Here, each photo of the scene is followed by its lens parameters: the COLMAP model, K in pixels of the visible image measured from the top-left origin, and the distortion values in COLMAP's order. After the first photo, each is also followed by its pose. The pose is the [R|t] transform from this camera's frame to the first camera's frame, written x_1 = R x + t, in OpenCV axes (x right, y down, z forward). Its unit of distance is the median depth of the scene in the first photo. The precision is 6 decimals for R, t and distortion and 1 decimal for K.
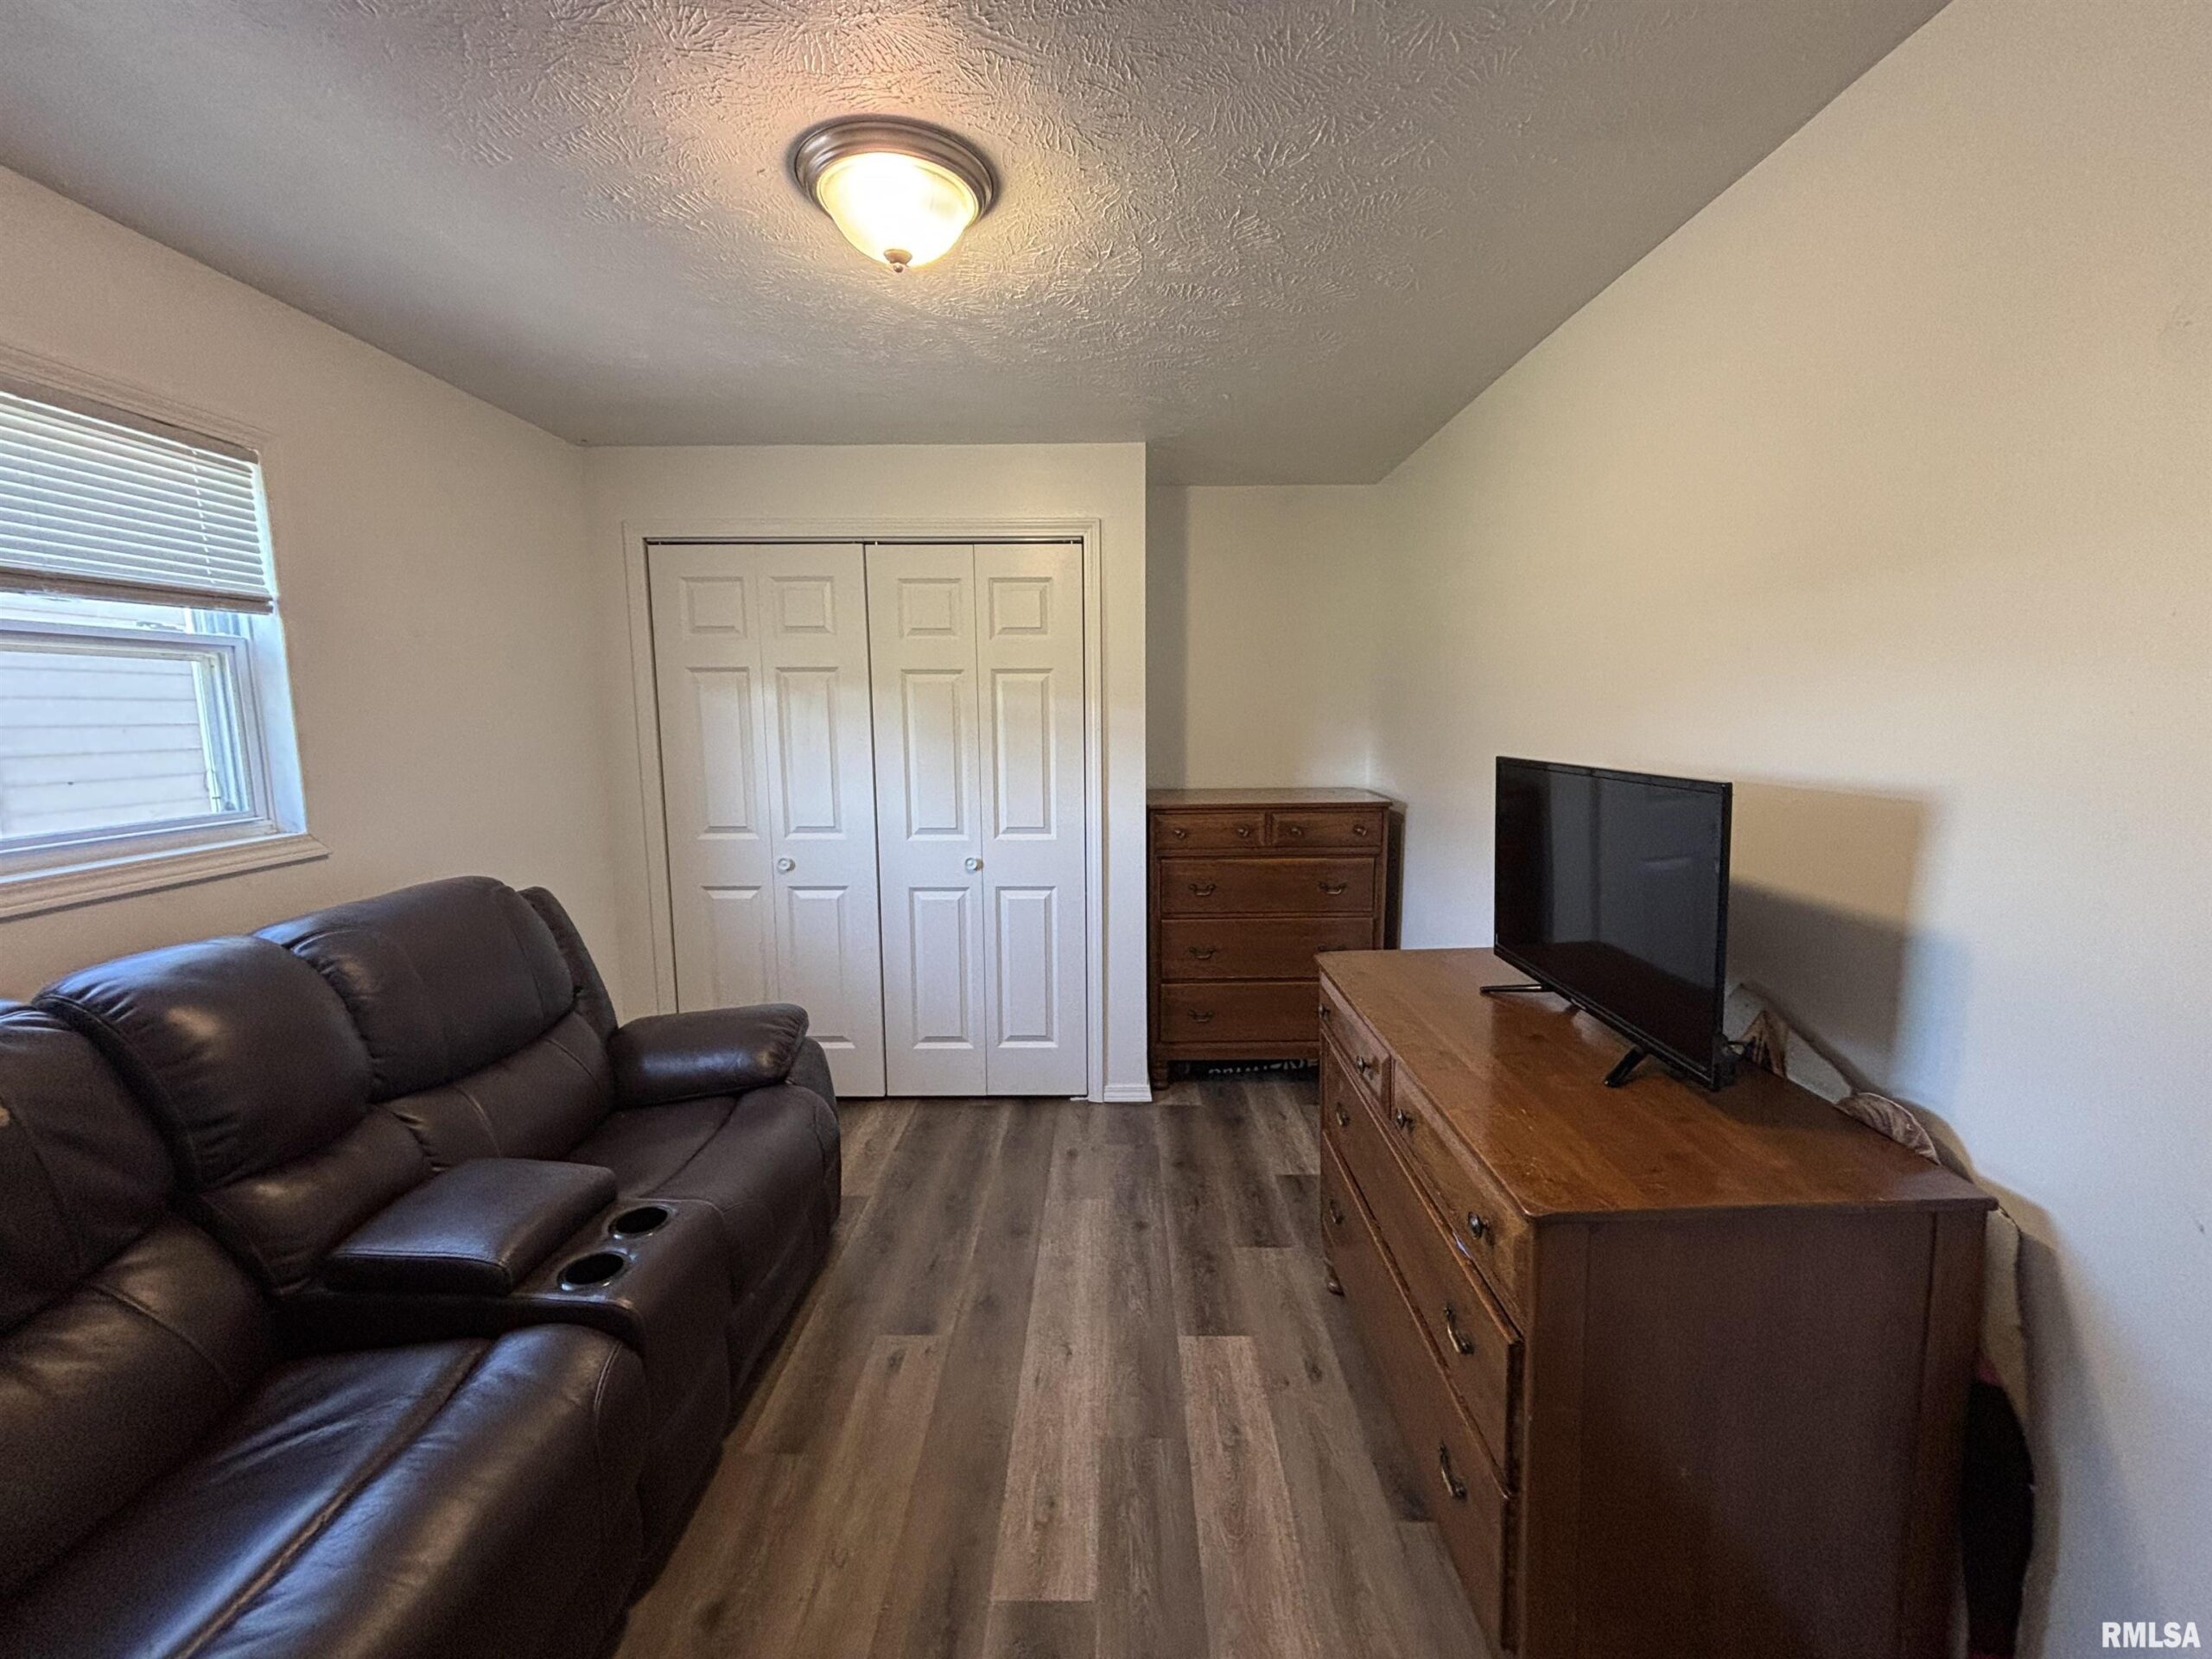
lens RADIAL K [[909.8, 0, 1077.4], [0, 909.8, 829.1], [0, 0, 1]] dist [0.045618, -0.019966]
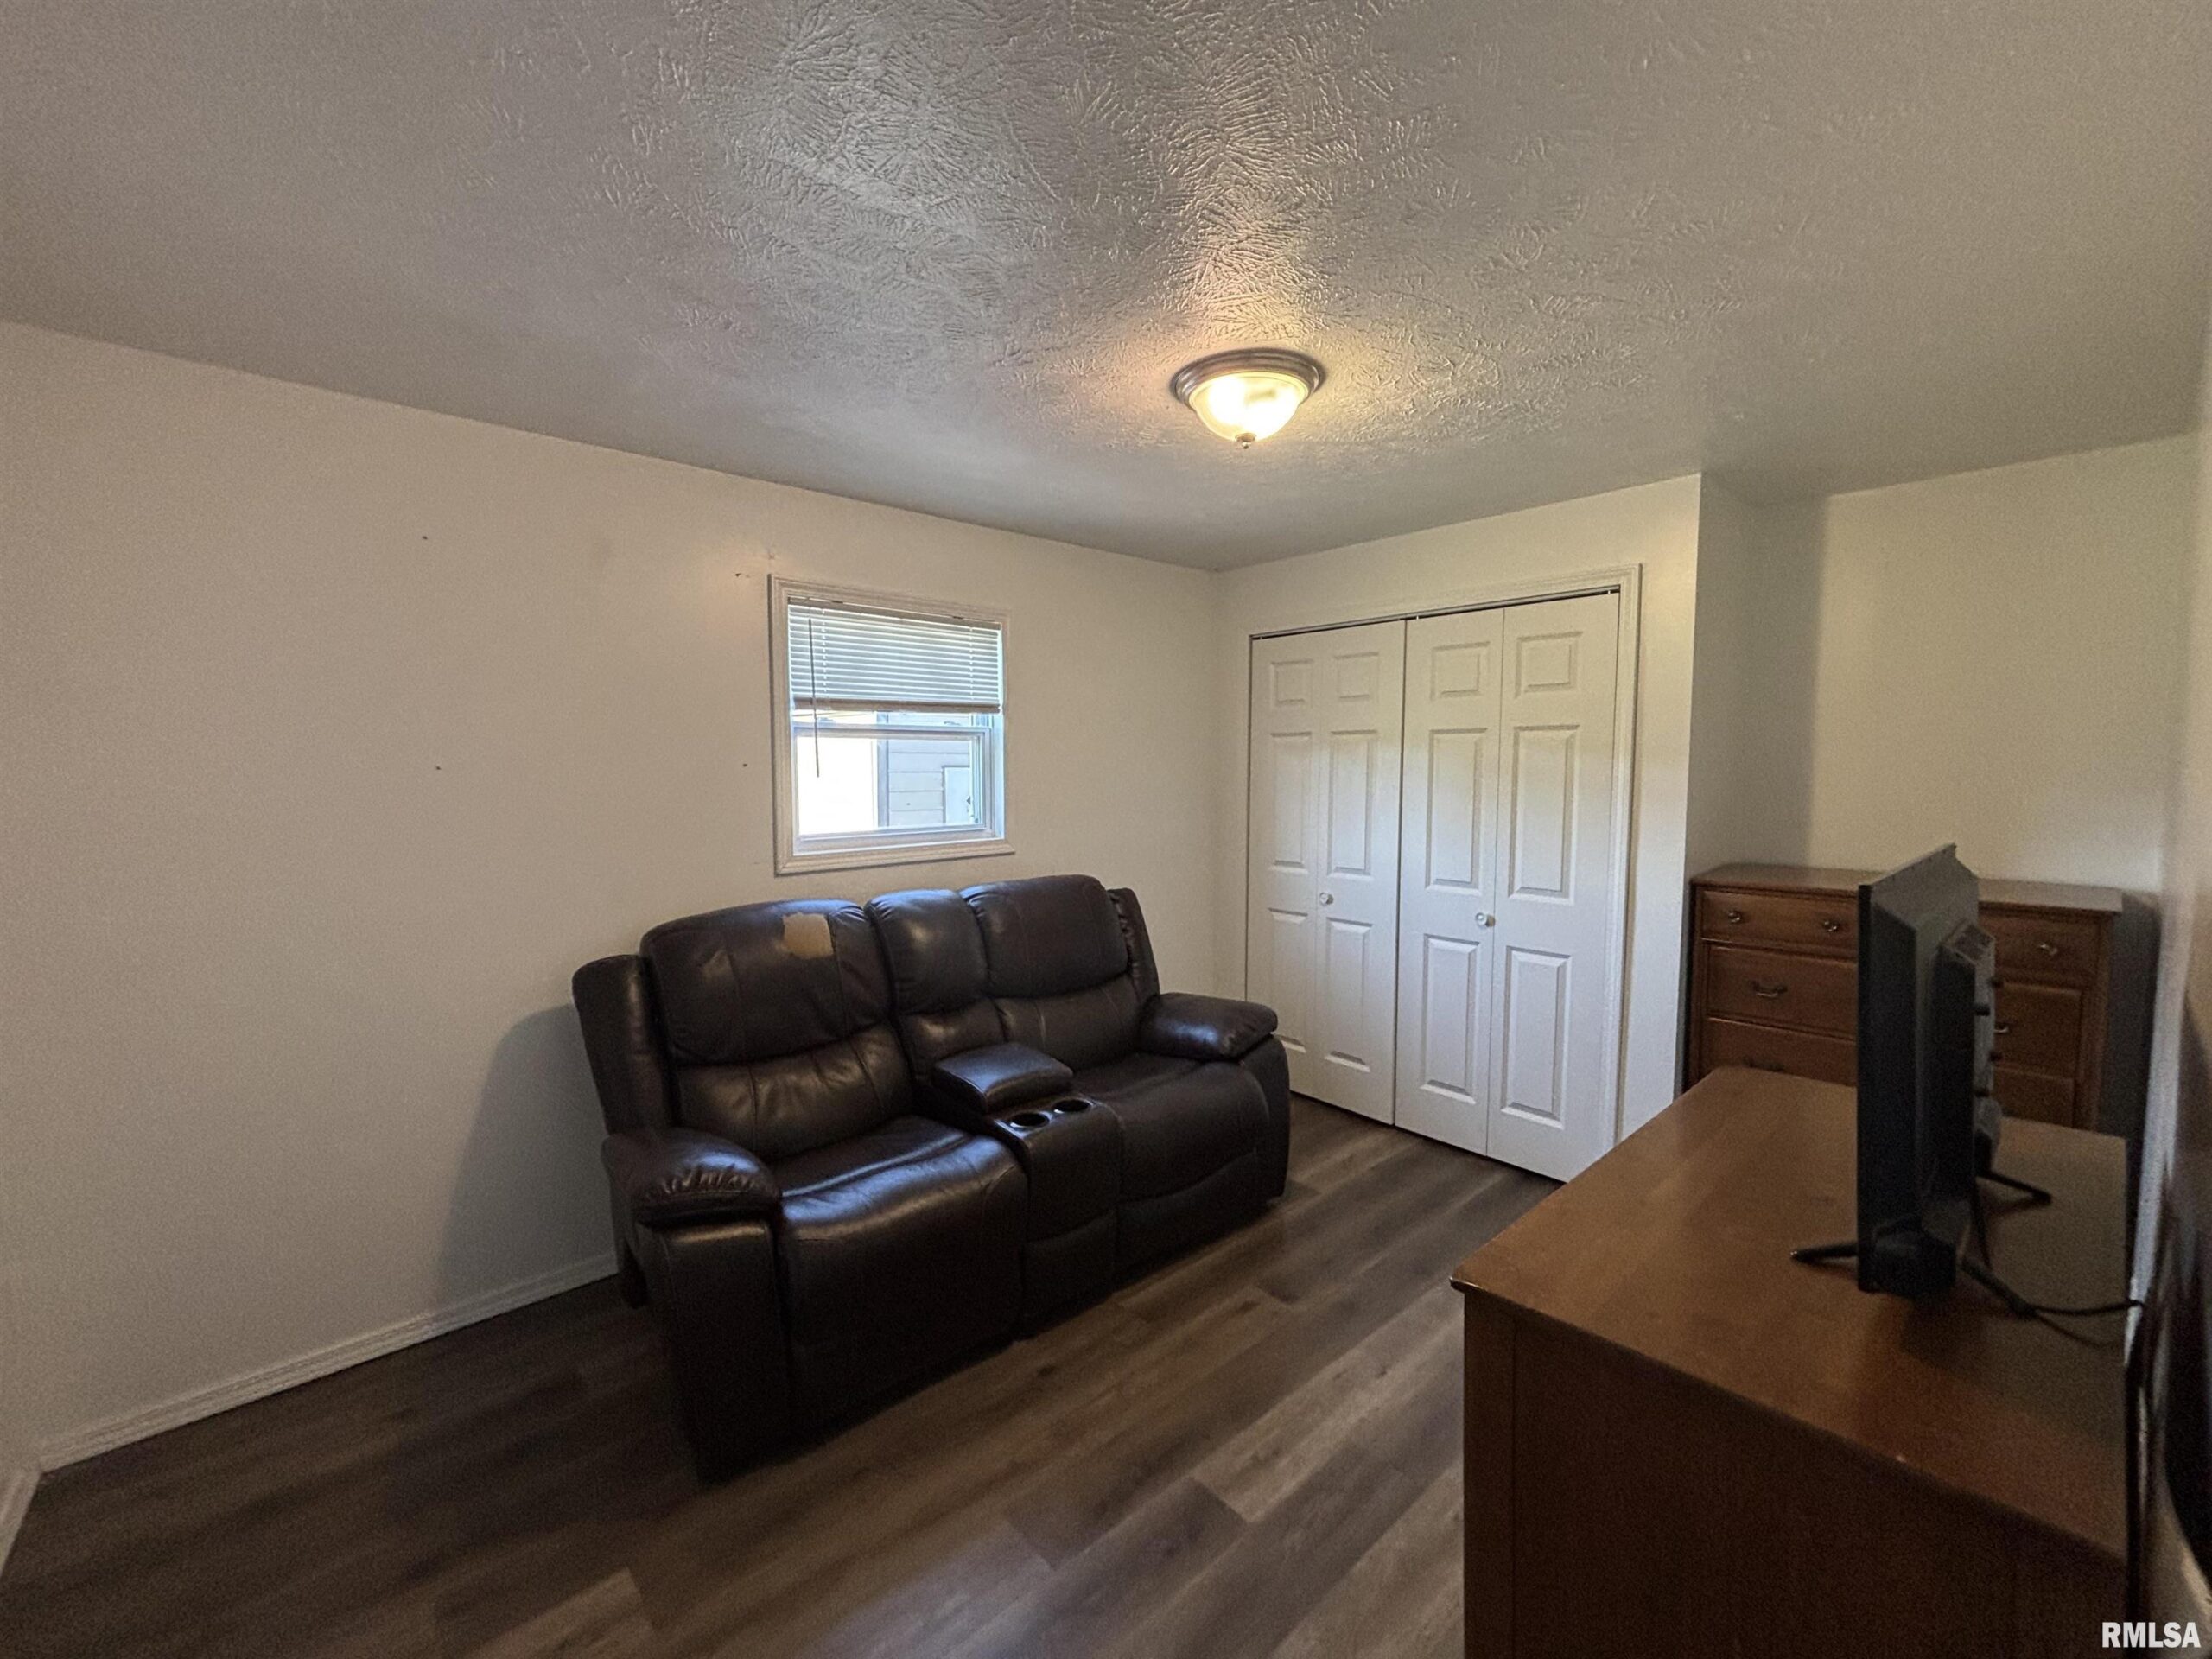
lens RADIAL K [[889.9, 0, 1085.7], [0, 889.9, 825.8], [0, 0, 1]] dist [0.015734, -0.000368]
pose [[0.667473, 0.056717, -0.742471, 0.395671], [-0.099486, 0.994948, -0.013433, -0.009482], [0.737958, 0.082831, 0.669744, 0.004605]]
